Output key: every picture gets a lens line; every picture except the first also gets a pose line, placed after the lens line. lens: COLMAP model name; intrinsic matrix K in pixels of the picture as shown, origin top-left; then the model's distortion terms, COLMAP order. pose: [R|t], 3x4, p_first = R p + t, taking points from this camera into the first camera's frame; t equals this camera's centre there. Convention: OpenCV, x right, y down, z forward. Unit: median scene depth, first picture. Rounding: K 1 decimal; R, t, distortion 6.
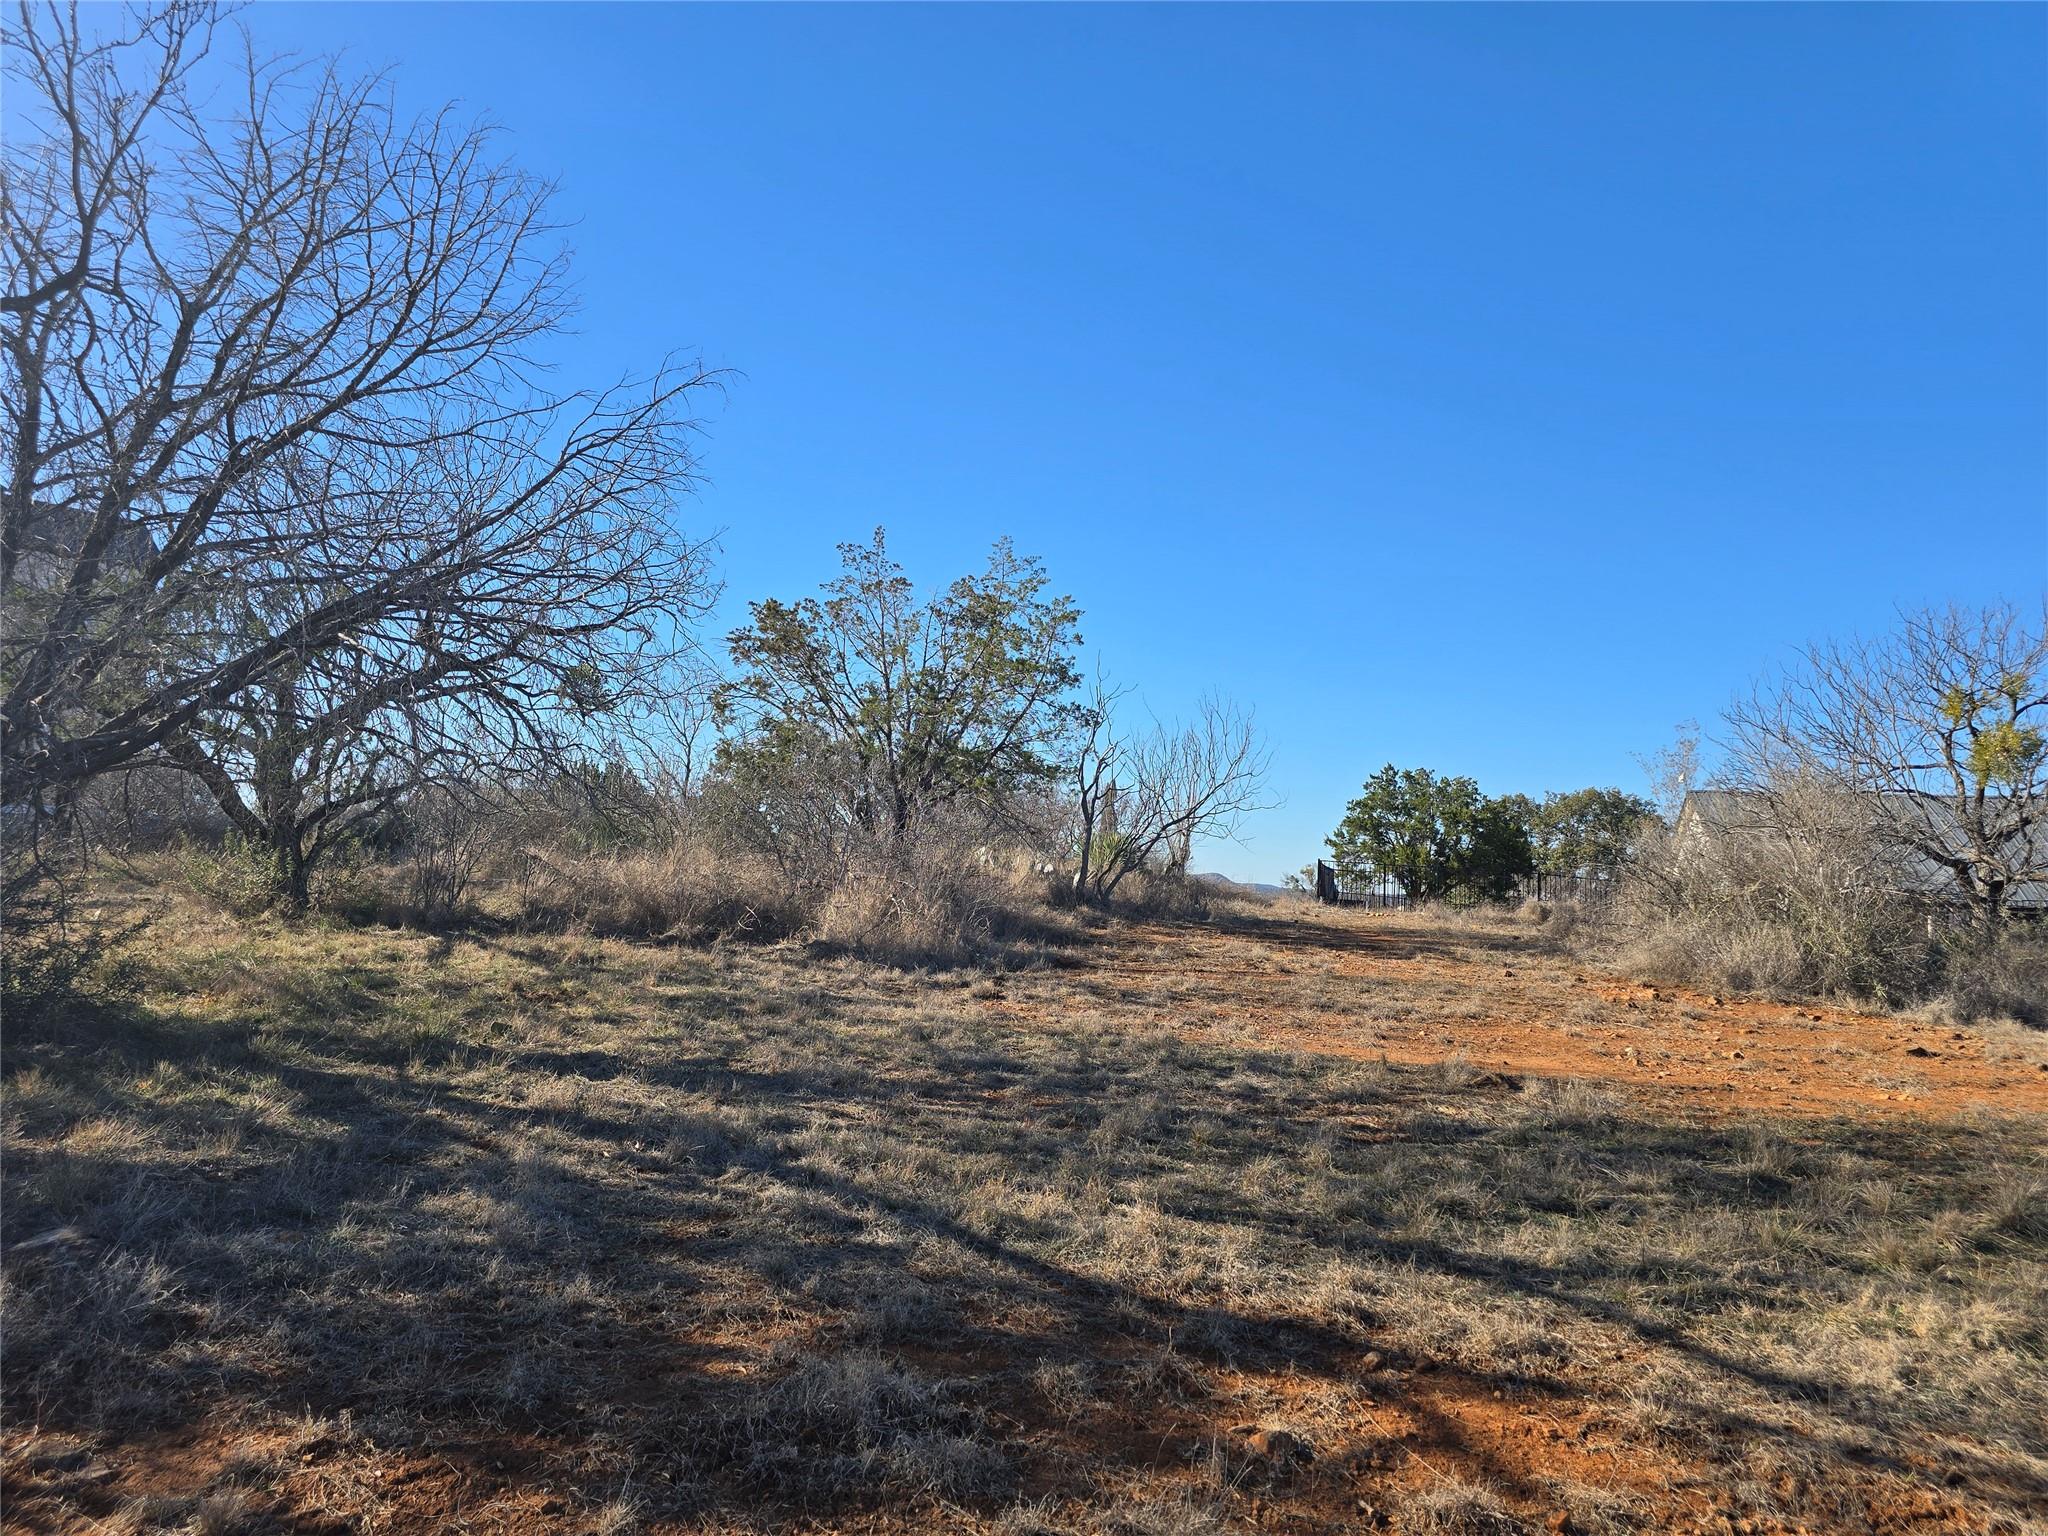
lens RADIAL K [[1450.8, 0, 1013.6], [0, 1450.8, 760.2], [0, 0, 1]] dist [0.082453, -0.081243]
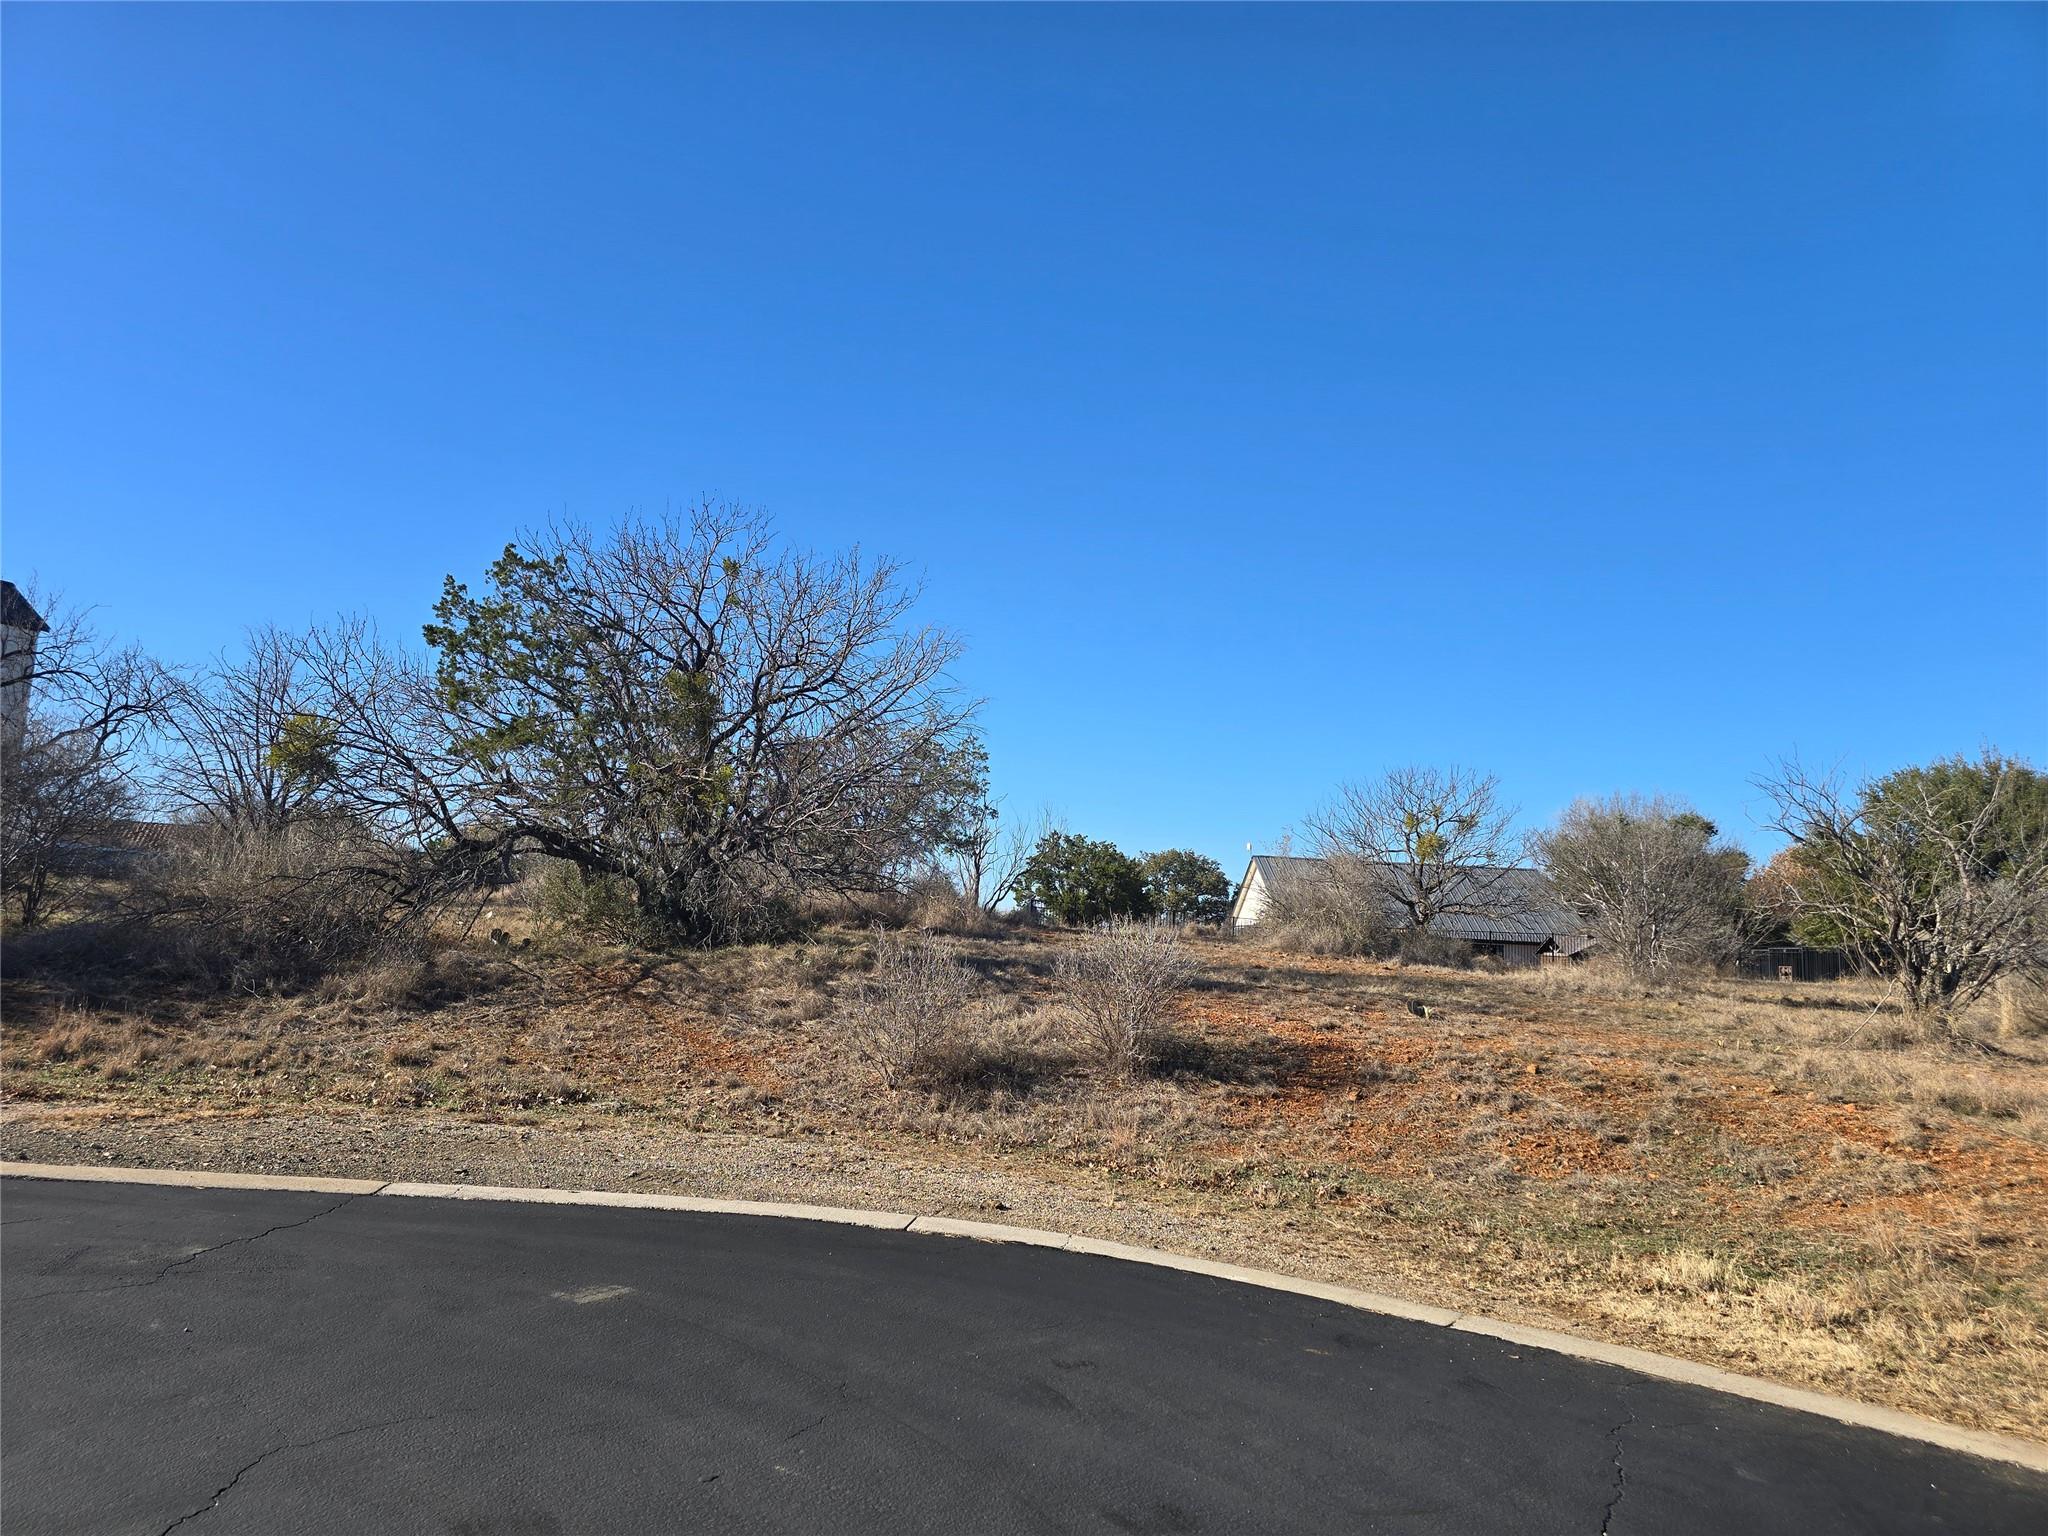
lens RADIAL K [[1450.8, 0, 1044.7], [0, 1450.8, 749.7], [0, 0, 1]] dist [0.082453, -0.081243]
pose [[0.952105, 0.046489, 0.302218, -0.161187], [-0.034411, 0.998387, -0.045169, -0.010937], [-0.303830, 0.032606, 0.952168, -0.271974]]
